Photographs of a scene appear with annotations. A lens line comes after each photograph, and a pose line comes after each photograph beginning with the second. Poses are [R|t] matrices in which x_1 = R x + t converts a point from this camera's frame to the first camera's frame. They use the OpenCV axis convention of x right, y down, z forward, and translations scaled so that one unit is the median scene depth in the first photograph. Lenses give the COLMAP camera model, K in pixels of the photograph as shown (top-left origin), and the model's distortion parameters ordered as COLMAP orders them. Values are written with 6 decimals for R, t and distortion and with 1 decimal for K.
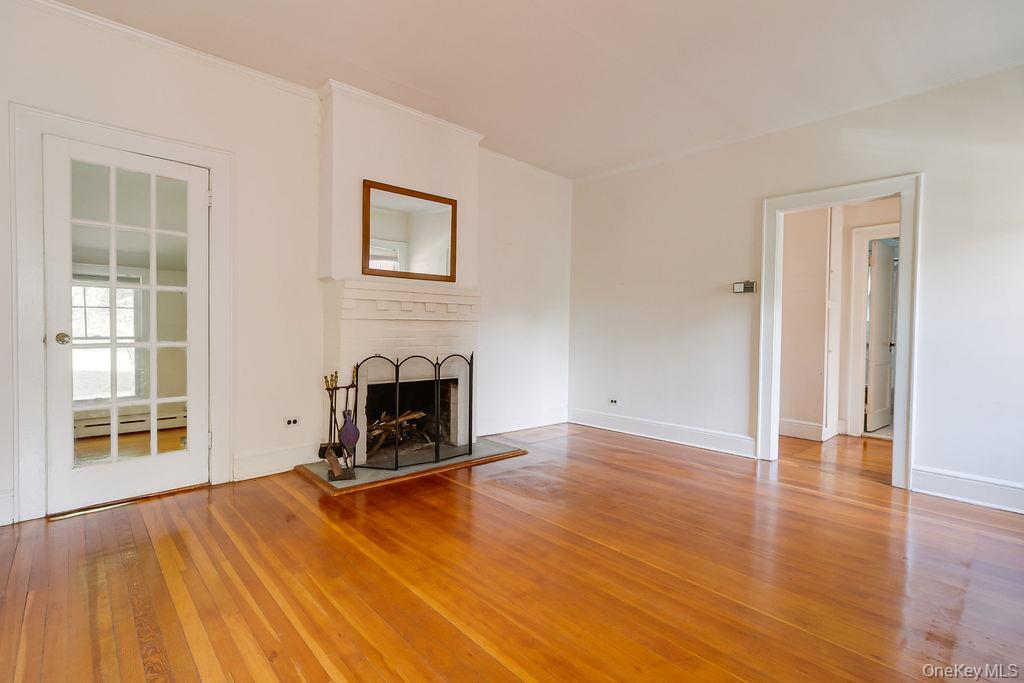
lens RADIAL K [[467.4, 0, 514.5], [0, 467.4, 338.9], [0, 0, 1]] dist [0.004903, 0.001179]
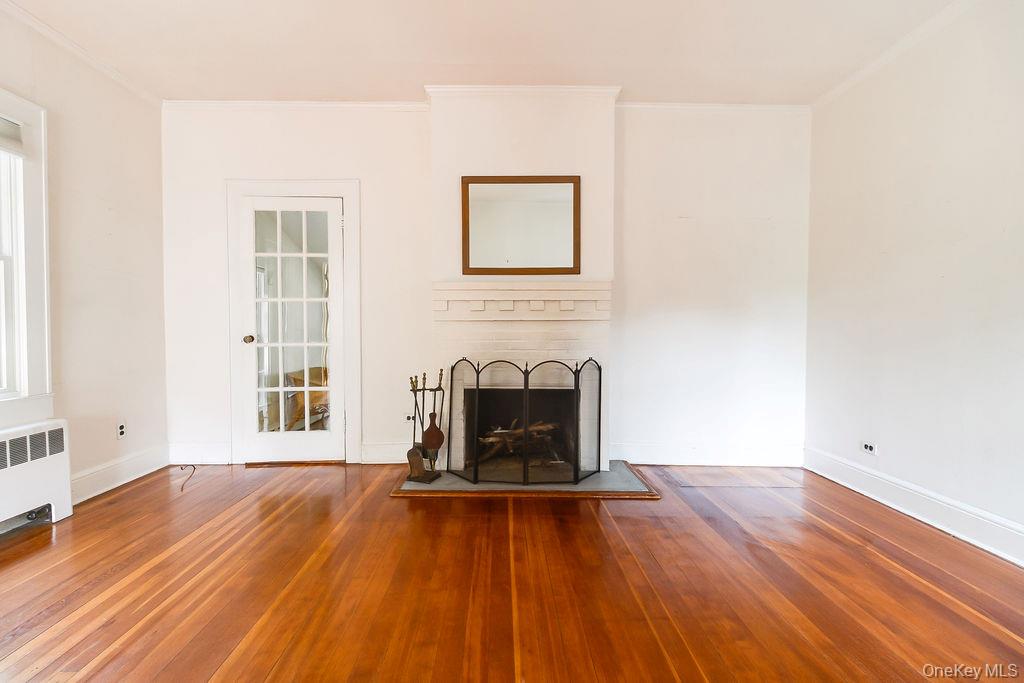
lens RADIAL K [[467.4, 0, 511.2], [0, 467.4, 340.6], [0, 0, 1]] dist [0.004903, 0.001179]
pose [[0.743997, 0.005823, -0.668158, 0.399438], [-0.007442, 0.999972, 0.000427, -0.002175], [0.668142, 0.004655, 0.744019, 0.345620]]
